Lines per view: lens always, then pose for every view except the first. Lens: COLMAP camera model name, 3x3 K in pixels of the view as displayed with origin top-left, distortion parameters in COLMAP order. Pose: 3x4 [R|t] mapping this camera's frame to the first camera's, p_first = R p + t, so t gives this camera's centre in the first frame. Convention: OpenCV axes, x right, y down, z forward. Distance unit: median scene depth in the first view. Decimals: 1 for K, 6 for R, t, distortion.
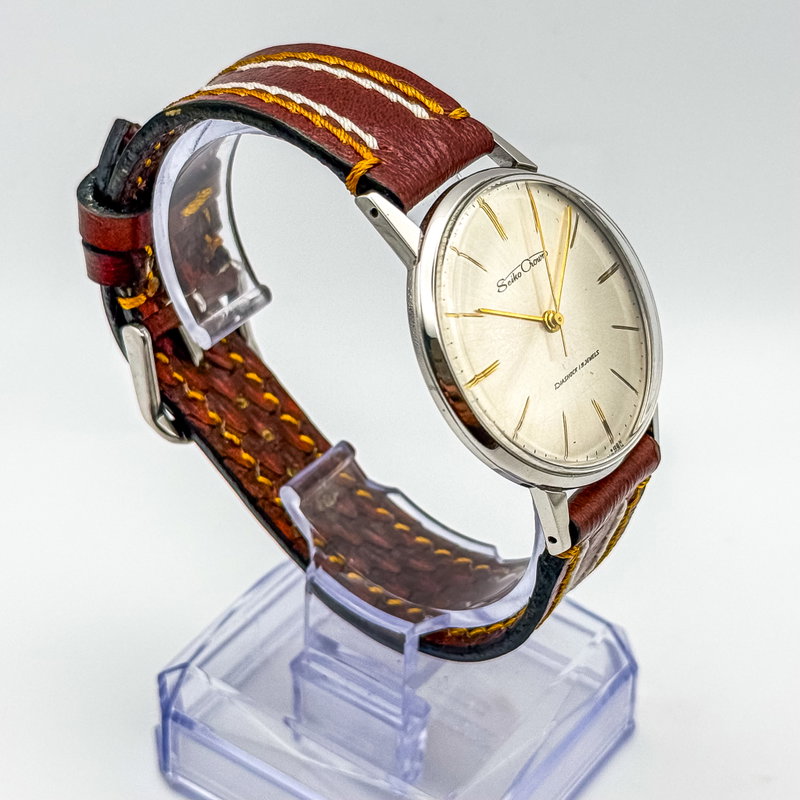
lens RADIAL K [[2132.3, 0, 400.0], [0, 2132.3, 400.0], [0, 0, 1]] dist [0.030578, 0.177313]
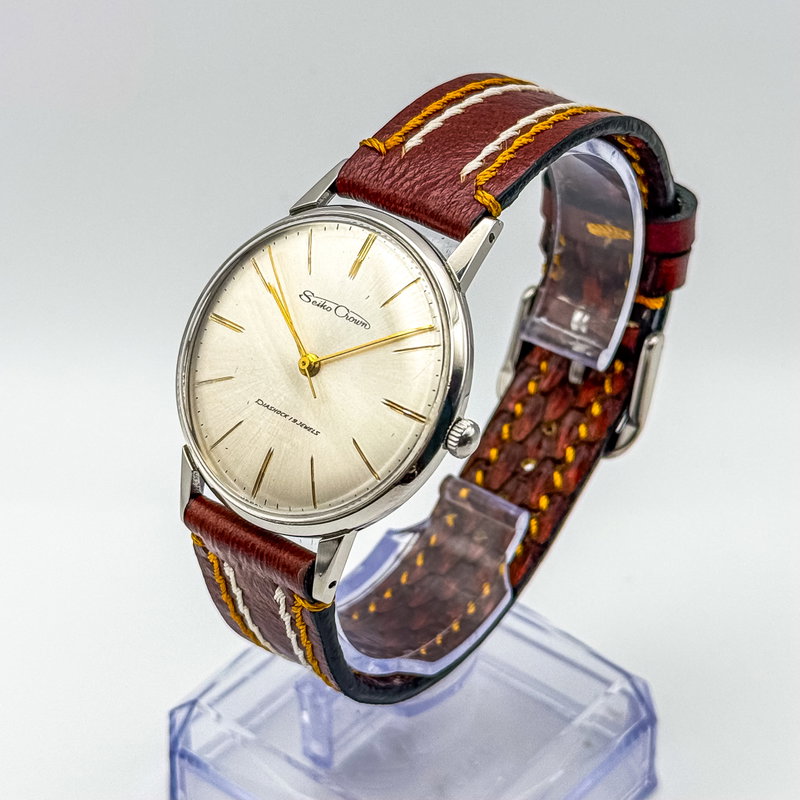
lens RADIAL K [[2132.3, 0, 400.0], [0, 2132.3, 400.0], [0, 0, 1]] dist [0.030578, 0.177313]
pose [[-0.079685, 0.533888, -0.841792, 0.809158], [-0.599339, 0.649128, 0.468429, -0.458271], [0.796520, 0.541845, 0.268254, 0.699810]]
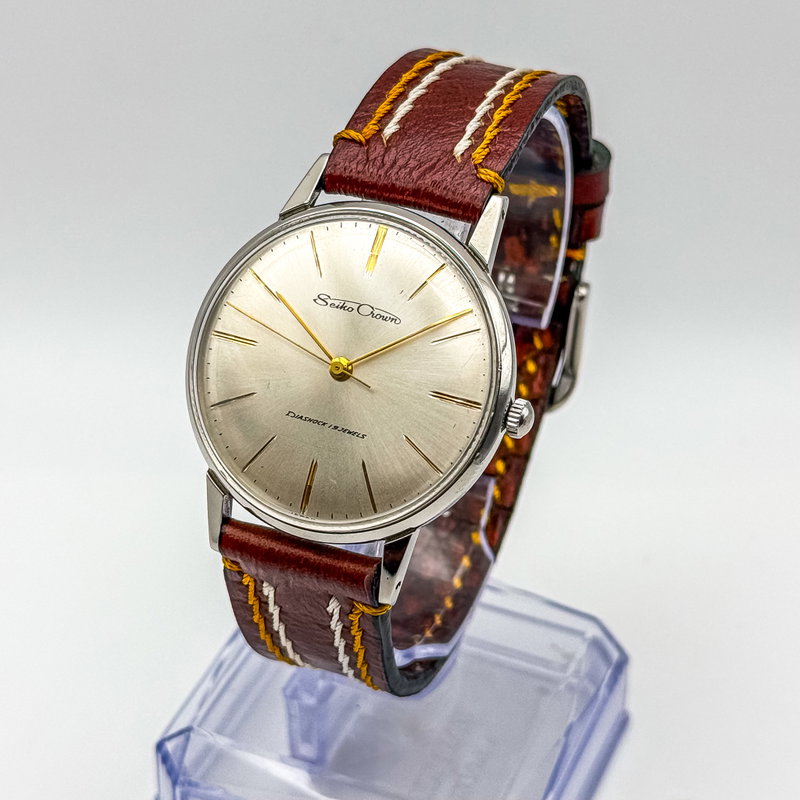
lens RADIAL K [[2132.3, 0, 400.0], [0, 2132.3, 400.0], [0, 0, 1]] dist [0.030578, 0.177313]
pose [[0.210612, 0.547045, -0.810176, 0.773326], [-0.590012, 0.731928, 0.340832, -0.331551], [0.779441, 0.406230, 0.476916, 0.511389]]
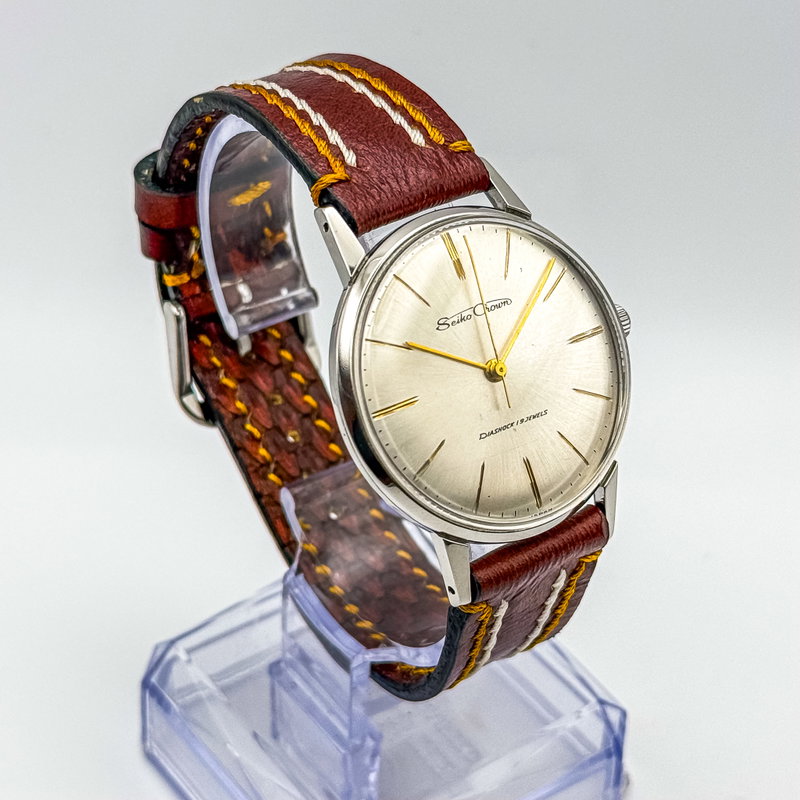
lens RADIAL K [[2132.3, 0, 400.0], [0, 2132.3, 400.0], [0, 0, 1]] dist [0.030578, 0.177313]
pose [[0.943376, 0.195228, -0.268195, 0.263667], [-0.198095, 0.980042, 0.016606, -0.028089], [0.266084, 0.037463, 0.963222, 0.046803]]
